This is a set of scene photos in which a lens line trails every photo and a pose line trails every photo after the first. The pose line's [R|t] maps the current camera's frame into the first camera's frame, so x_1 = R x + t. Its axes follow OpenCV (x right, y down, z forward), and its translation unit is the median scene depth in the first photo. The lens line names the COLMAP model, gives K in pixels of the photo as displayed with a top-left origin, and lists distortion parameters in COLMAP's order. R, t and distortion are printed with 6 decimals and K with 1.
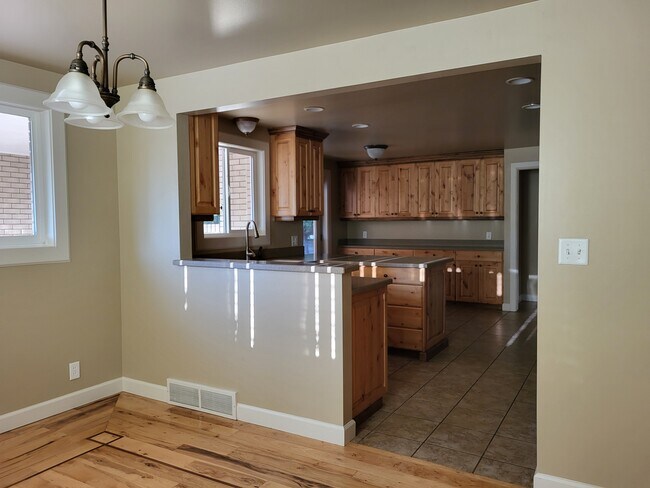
lens RADIAL K [[499.4, 0, 325.5], [0, 499.4, 245.3], [0, 0, 1]] dist [0.011412, 0.005747]
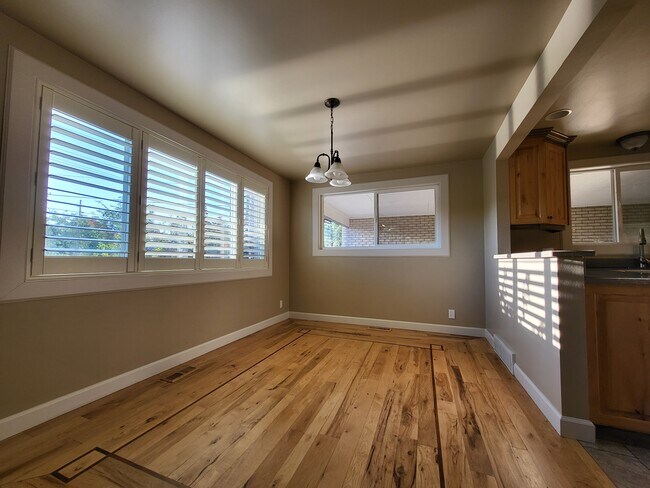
lens RADIAL K [[255.3, 0, 323.7], [0, 255.3, 246.3], [0, 0, 1]] dist [-0.001195, -0.001610]
pose [[0.143718, -0.041593, -0.988744, 0.454208], [-0.054412, 0.997273, -0.049861, 0.082069], [0.988122, 0.060965, 0.141063, 0.438780]]
